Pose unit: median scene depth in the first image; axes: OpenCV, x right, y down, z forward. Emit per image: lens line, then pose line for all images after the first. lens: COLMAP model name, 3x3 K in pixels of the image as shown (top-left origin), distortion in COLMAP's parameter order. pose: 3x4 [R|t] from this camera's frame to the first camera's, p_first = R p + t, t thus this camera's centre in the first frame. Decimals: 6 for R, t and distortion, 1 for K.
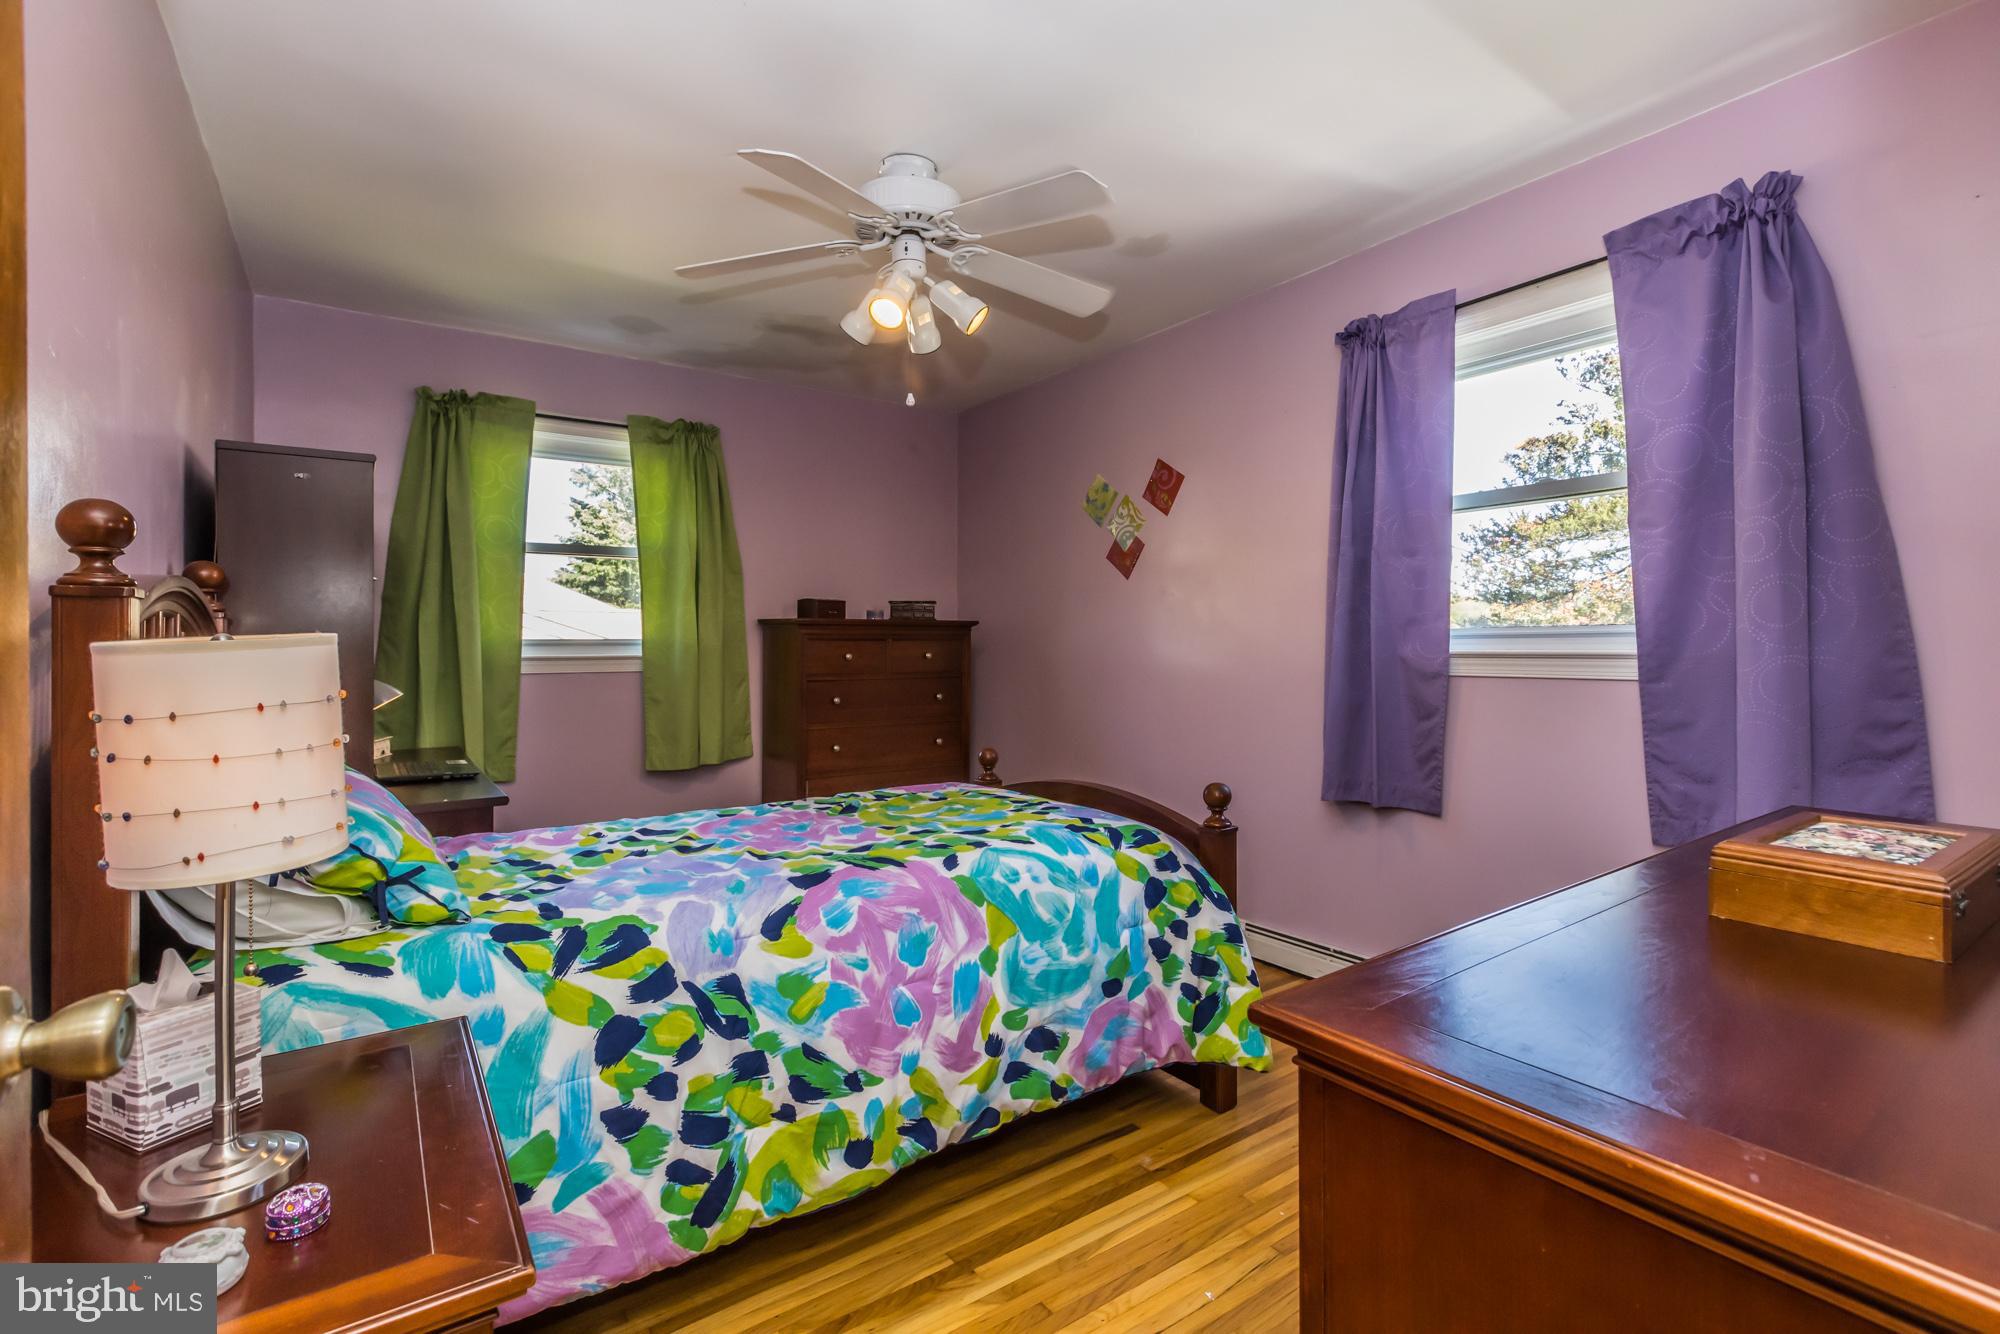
lens RADIAL K [[902.8, 0, 992.0], [0, 902.8, 655.8], [0, 0, 1]] dist [0.012874, 0.000278]
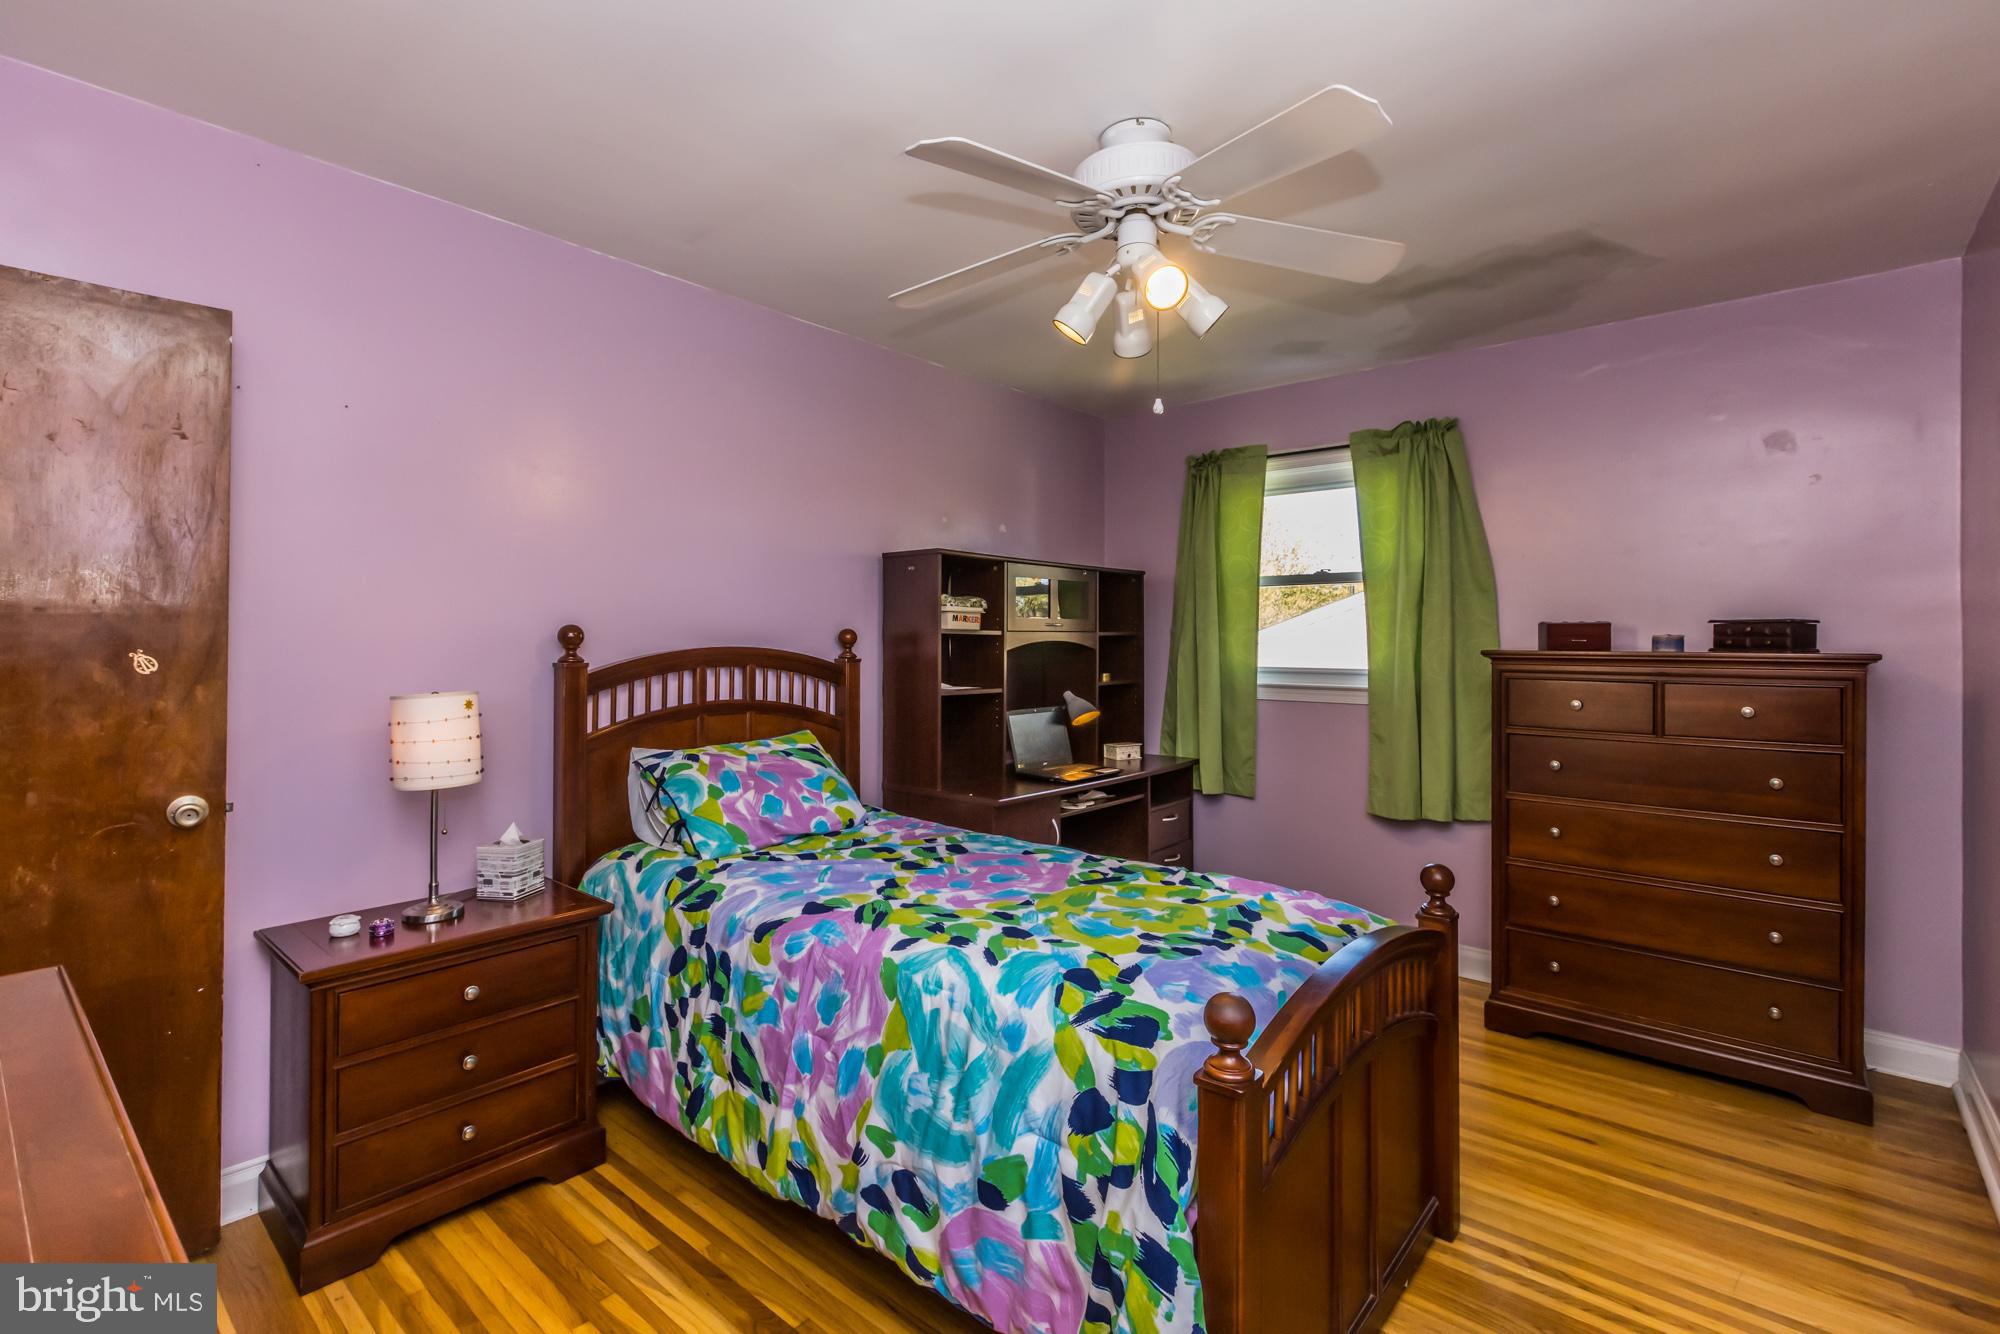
lens RADIAL K [[902.8, 0, 995.0], [0, 902.8, 645.4], [0, 0, 1]] dist [0.012874, 0.000278]
pose [[0.256776, 0.009290, -0.966426, 0.871092], [-0.018831, 0.999812, 0.004607, -0.086197], [0.966287, 0.017016, 0.256903, 0.834095]]
